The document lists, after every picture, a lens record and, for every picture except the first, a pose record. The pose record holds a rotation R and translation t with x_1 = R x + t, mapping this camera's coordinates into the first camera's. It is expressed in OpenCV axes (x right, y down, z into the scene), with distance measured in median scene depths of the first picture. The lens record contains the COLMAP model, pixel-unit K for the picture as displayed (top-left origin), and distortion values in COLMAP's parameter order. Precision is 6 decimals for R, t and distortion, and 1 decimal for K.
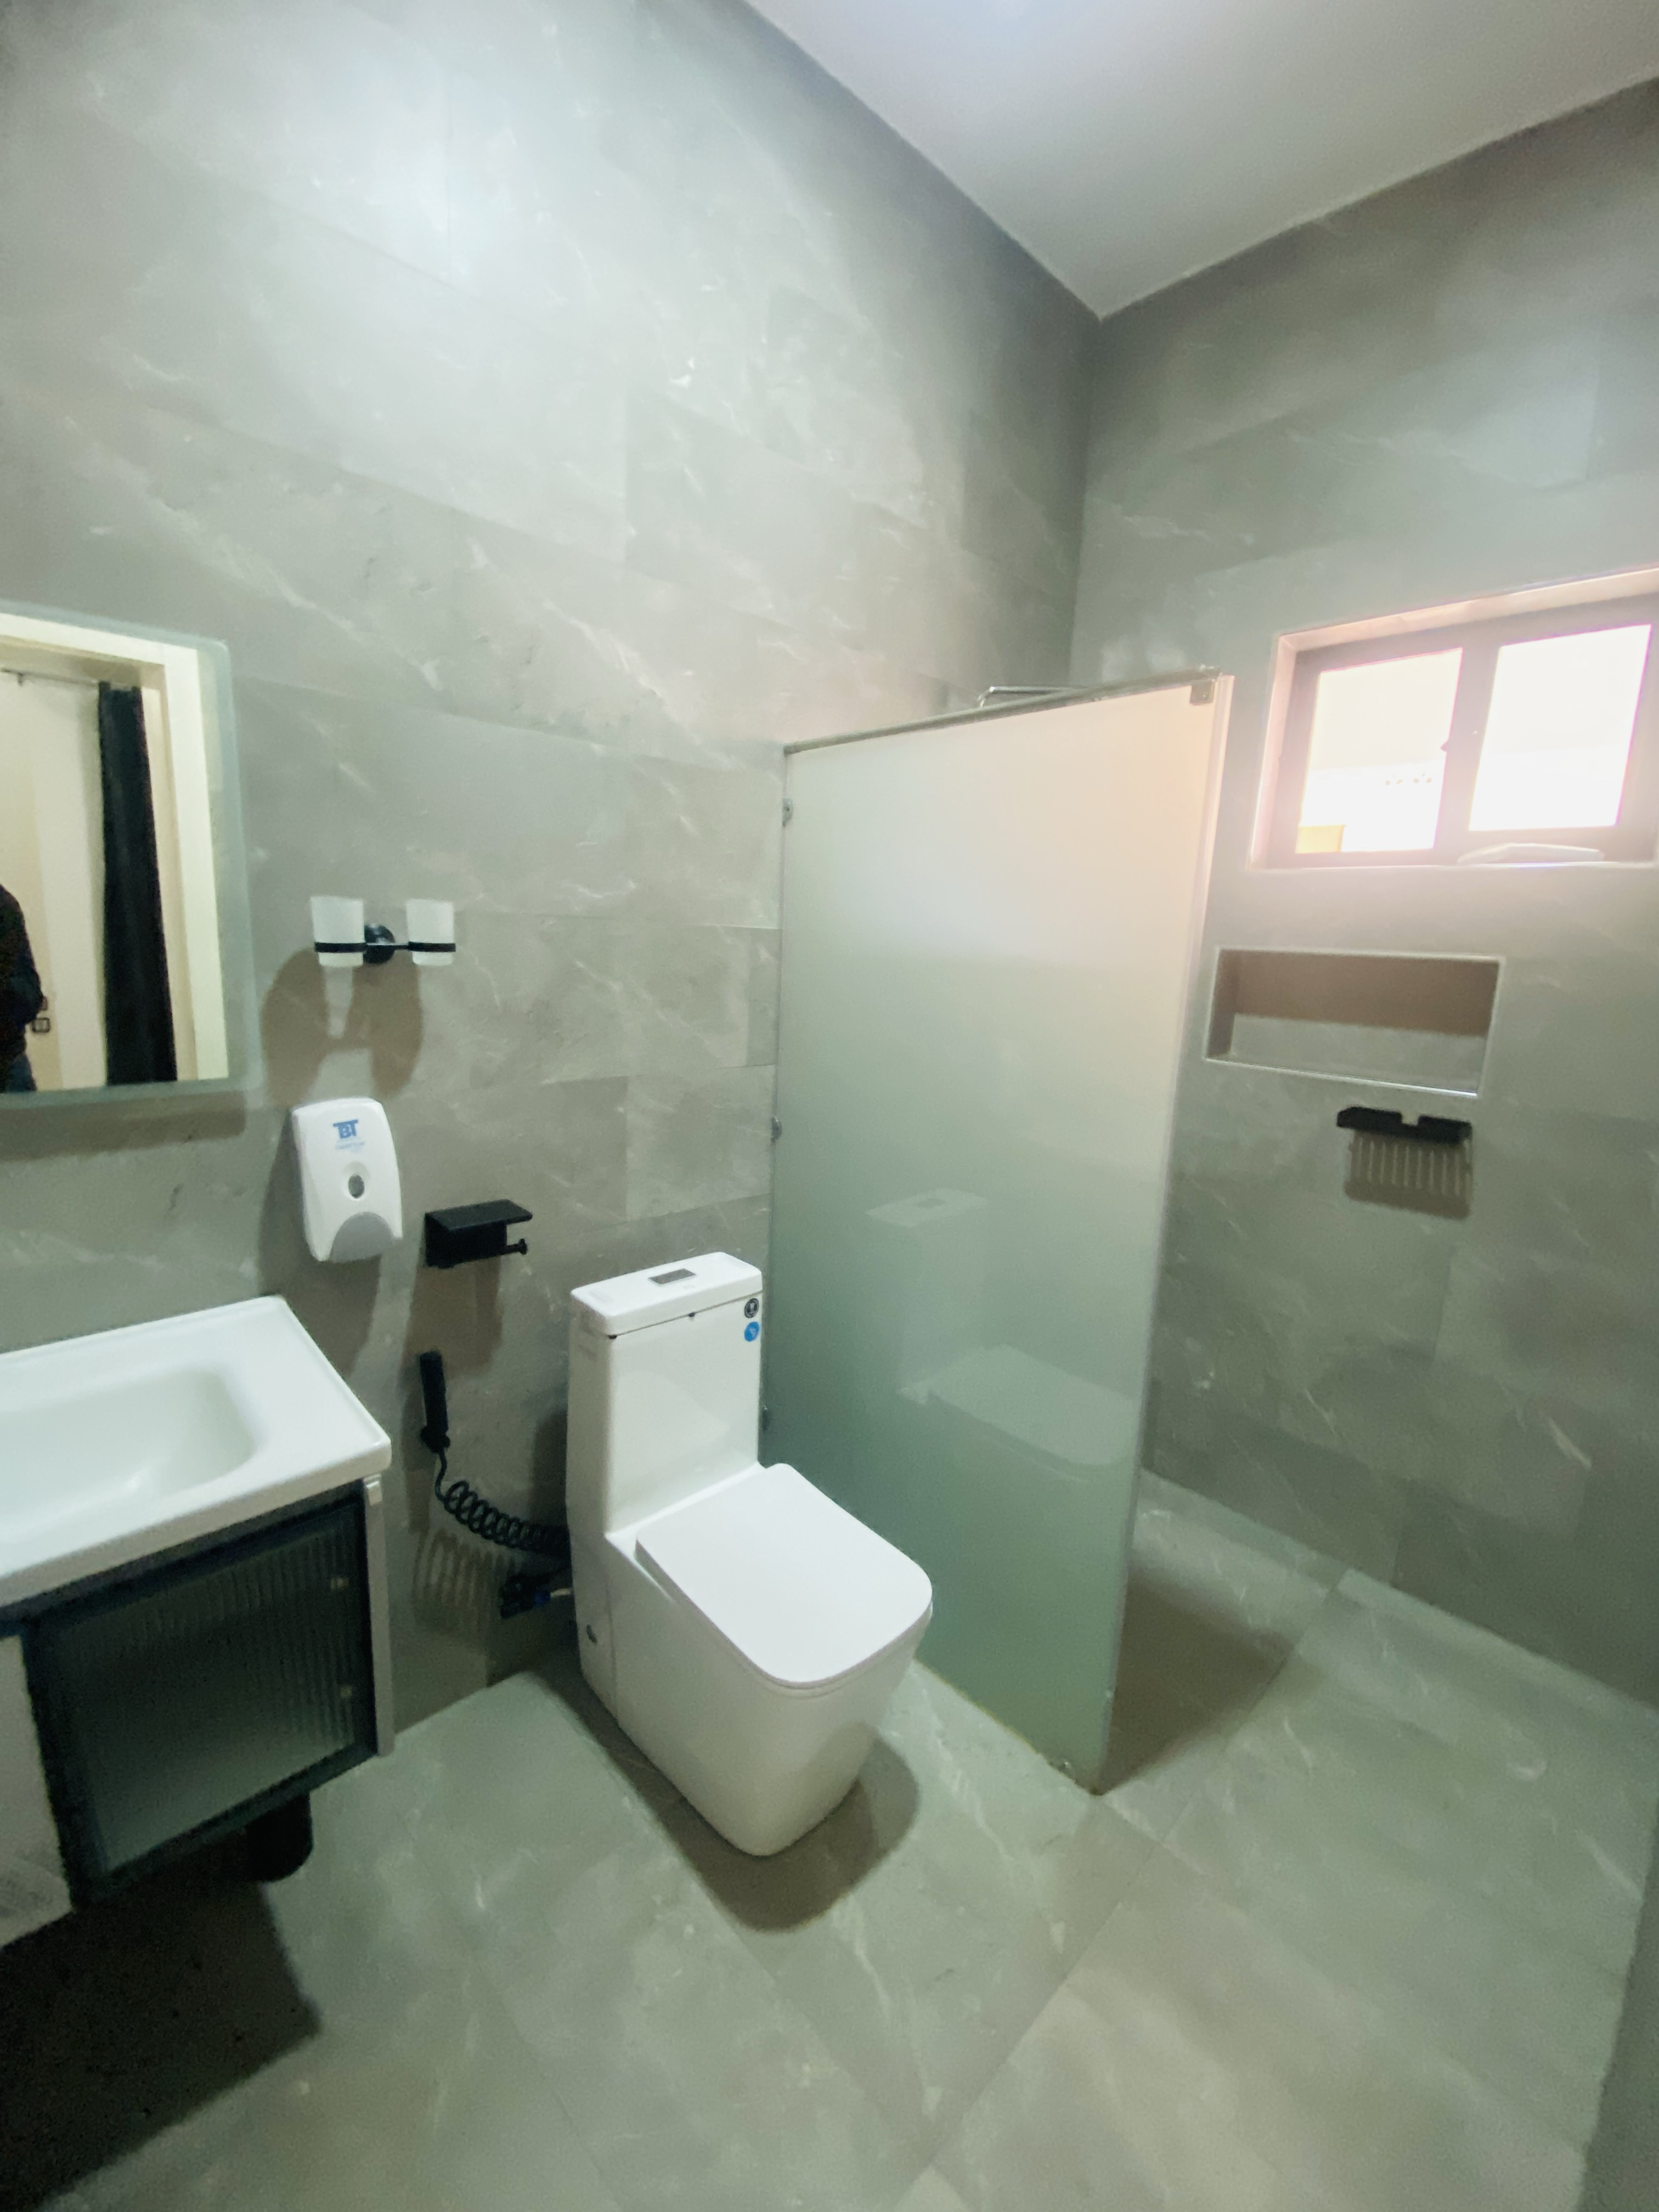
lens RADIAL K [[919.5, 0, 799.3], [0, 919.5, 1103.9], [0, 0, 1]] dist [0.030407, -0.025936]
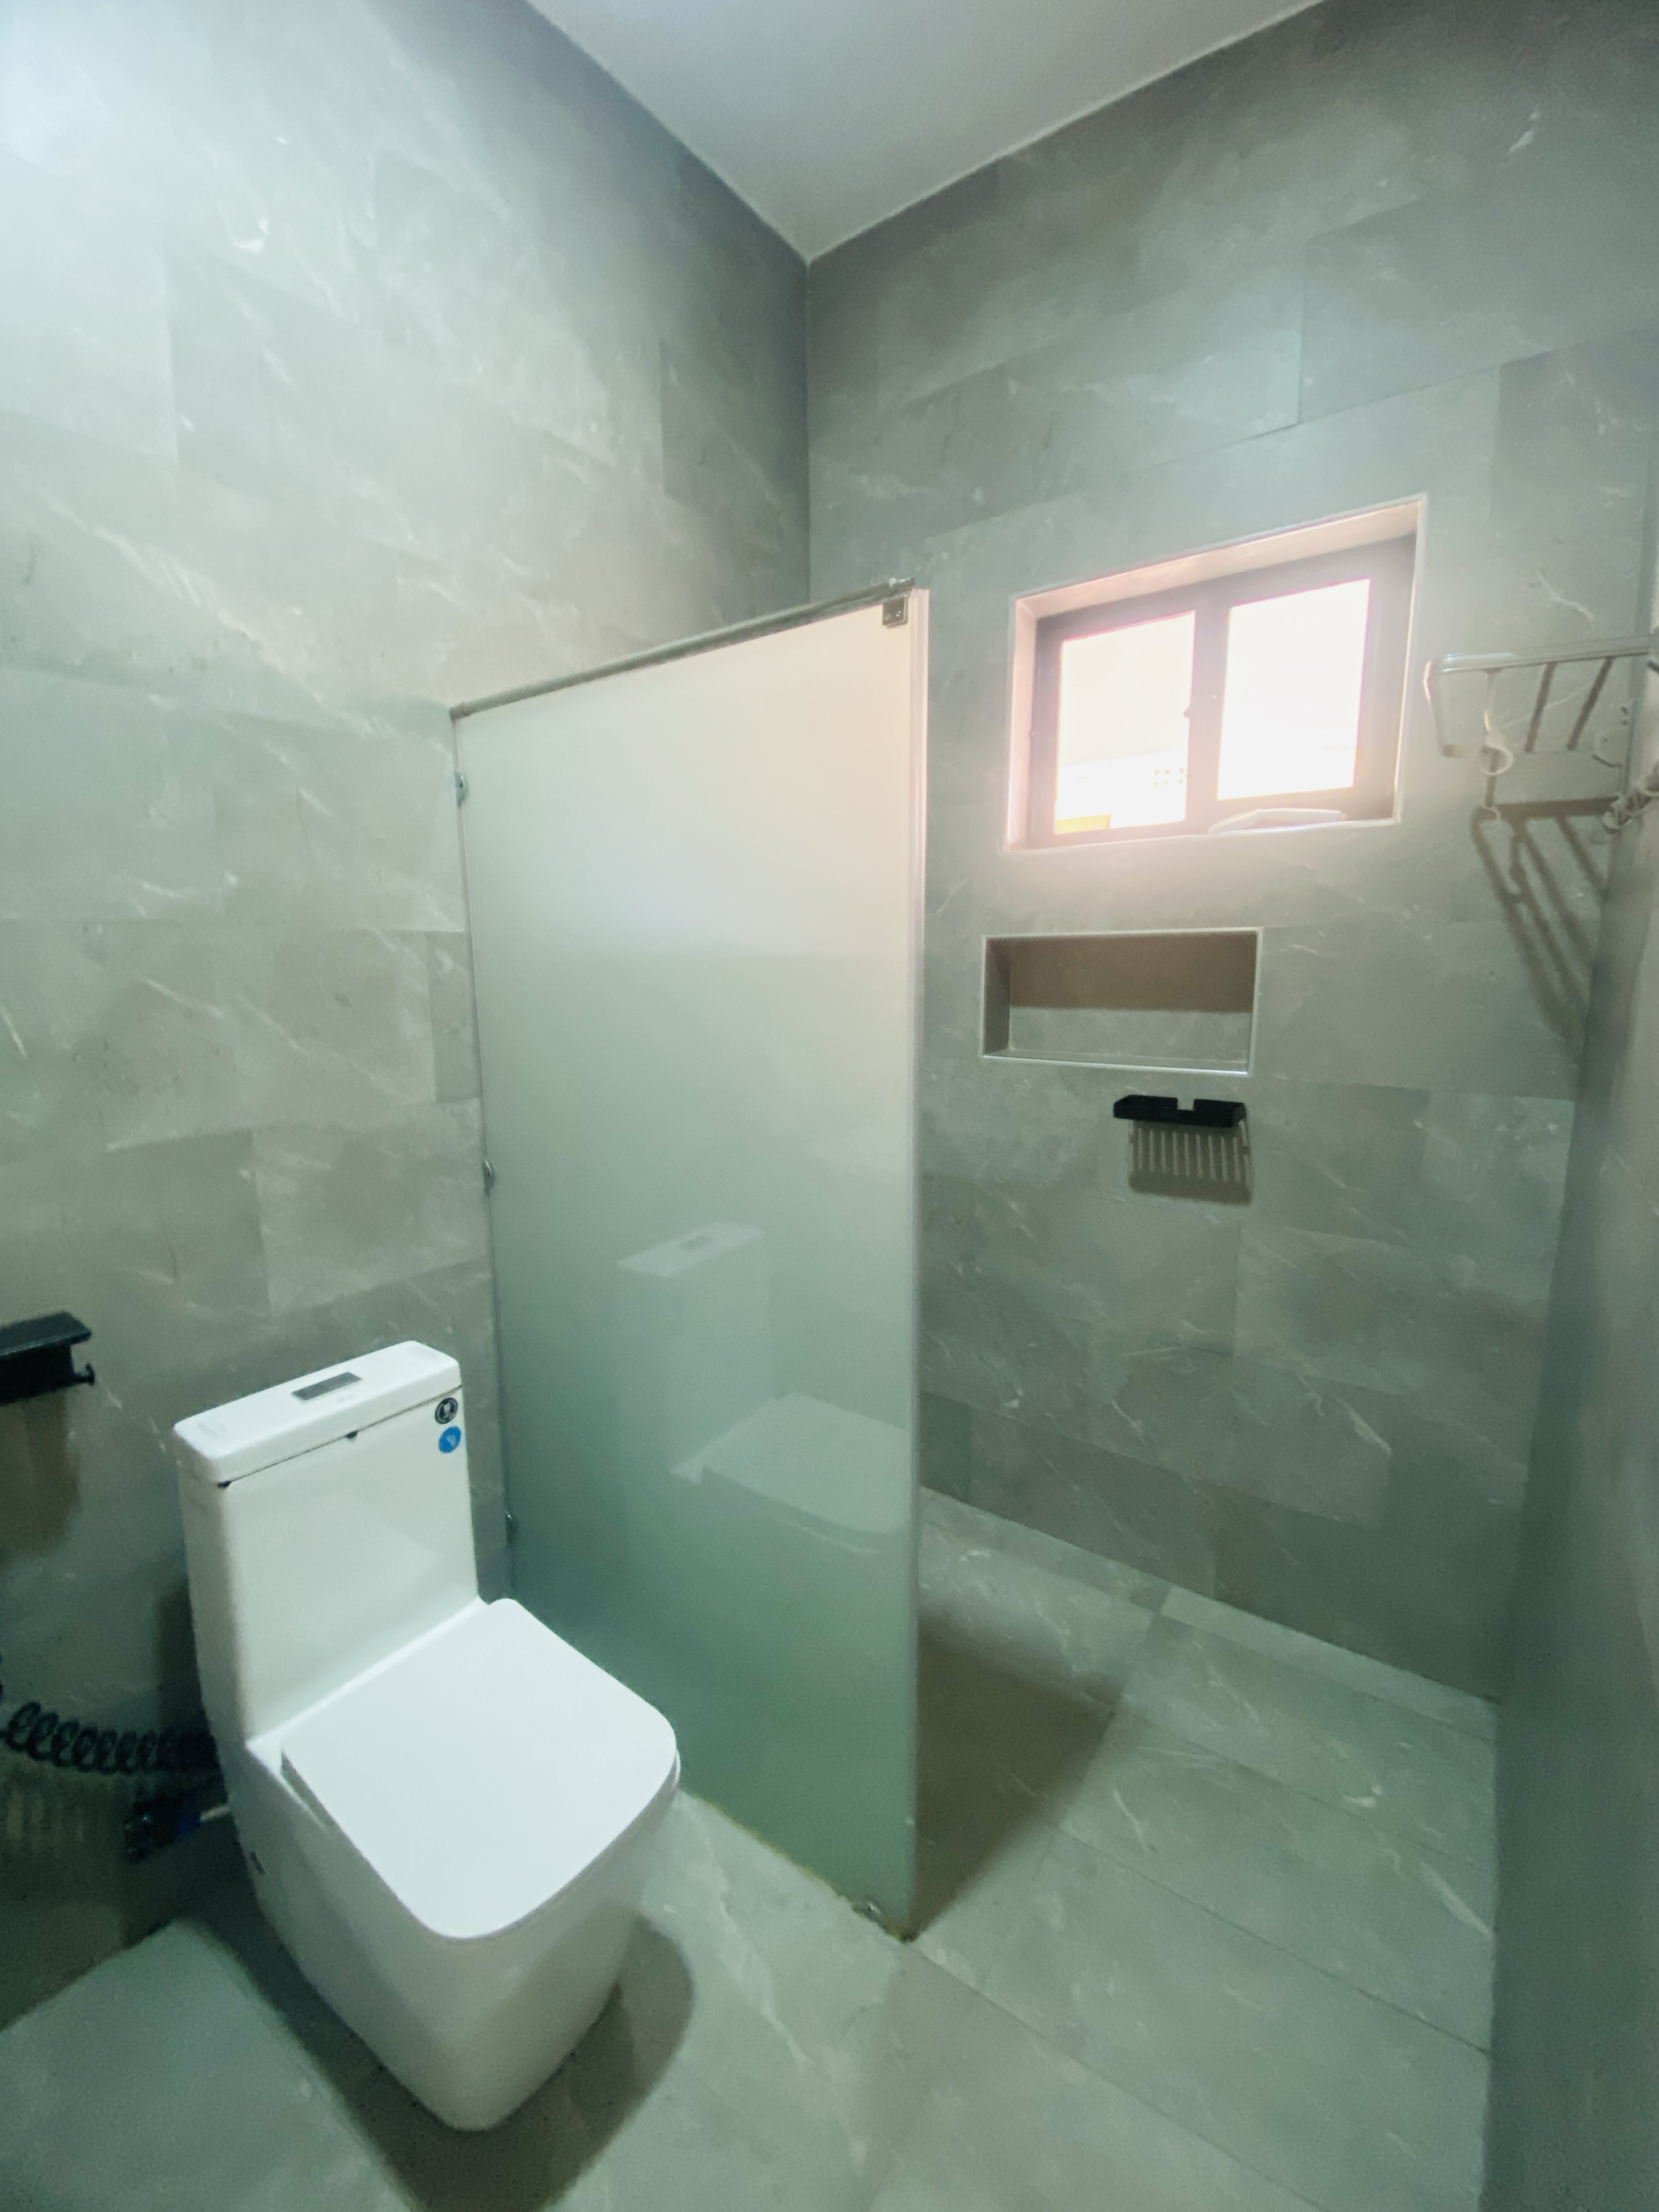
lens RADIAL K [[889.3, 0, 815.0], [0, 889.3, 1101.3], [0, 0, 1]] dist [0.026186, -0.022738]
pose [[0.982804, -0.077918, 0.167409, 0.143832], [0.081367, 0.996588, -0.013834, -0.004667], [-0.165760, 0.027217, 0.985790, 0.176390]]
